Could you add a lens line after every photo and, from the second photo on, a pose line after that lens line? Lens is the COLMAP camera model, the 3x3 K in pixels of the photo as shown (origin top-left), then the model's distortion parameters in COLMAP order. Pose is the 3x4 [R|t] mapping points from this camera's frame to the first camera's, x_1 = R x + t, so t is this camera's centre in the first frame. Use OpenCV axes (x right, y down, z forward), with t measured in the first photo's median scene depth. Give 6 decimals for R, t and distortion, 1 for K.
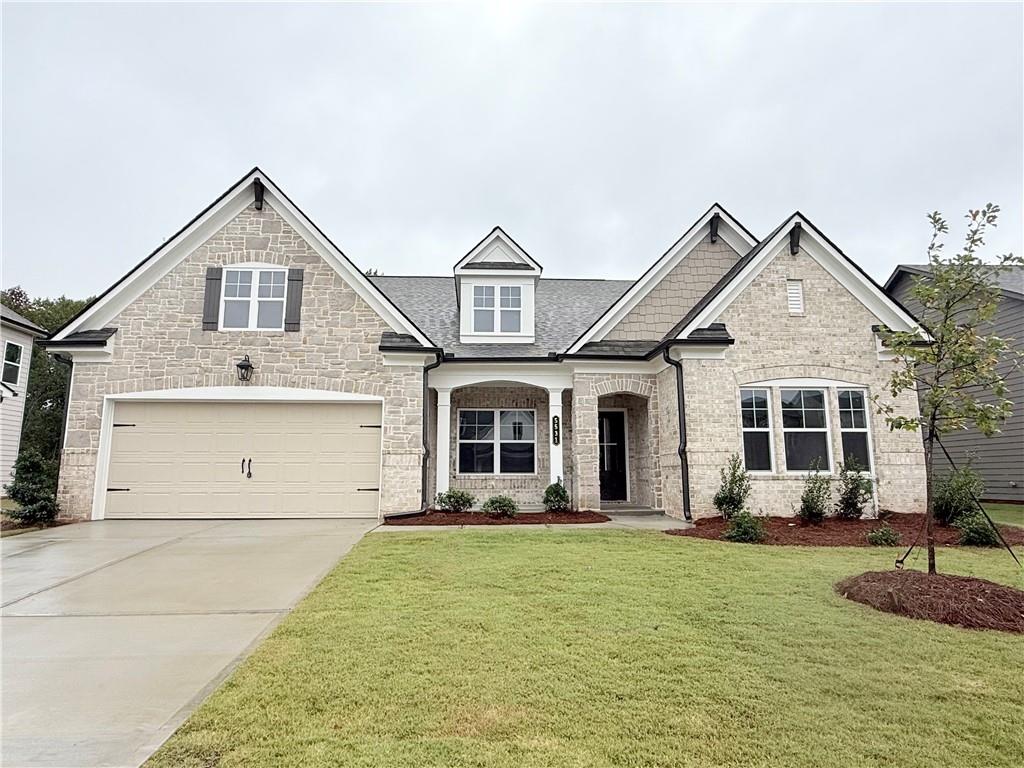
lens RADIAL K [[586.8, 0, 511.7], [0, 586.8, 382.7], [0, 0, 1]] dist [-0.005711, -0.001368]
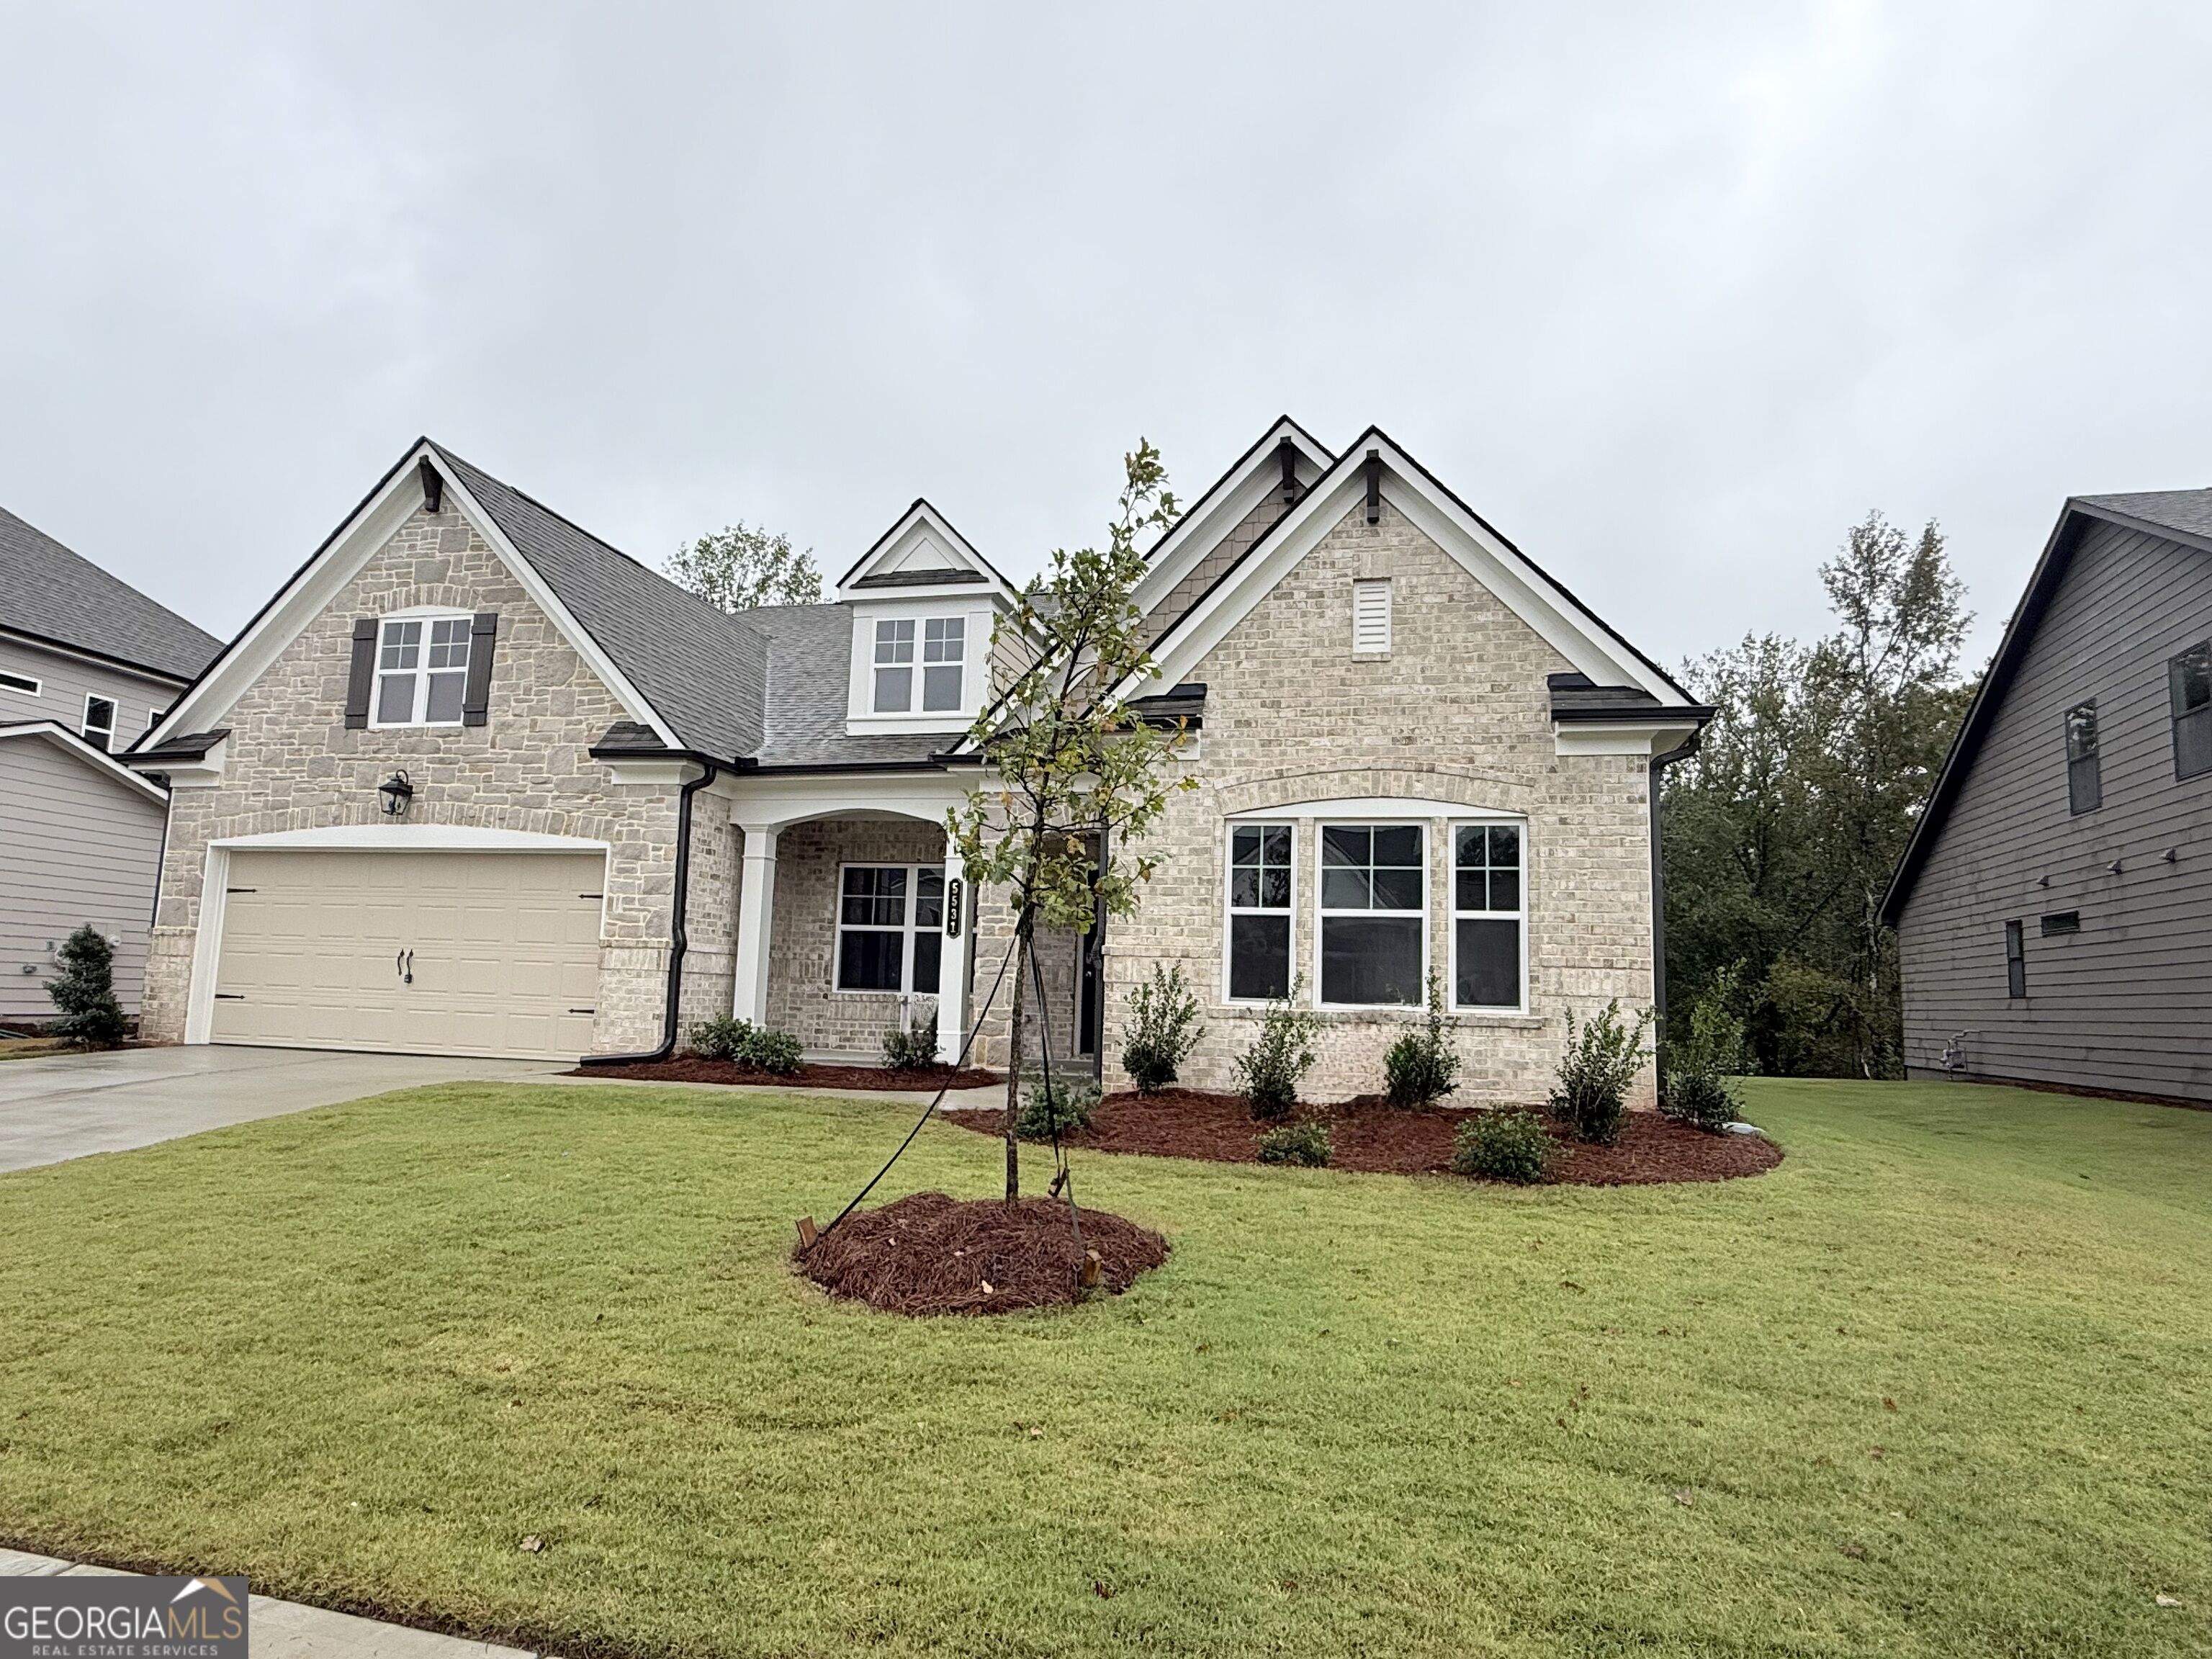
lens RADIAL K [[1267.5, 0, 1084.0], [0, 1267.5, 839.2], [0, 0, 1]] dist [-0.005711, -0.001368]
pose [[0.958571, -0.003238, -0.284835, 0.537903], [0.010363, 0.999670, 0.023511, -0.001688], [0.284664, -0.025488, 0.958288, 0.000838]]
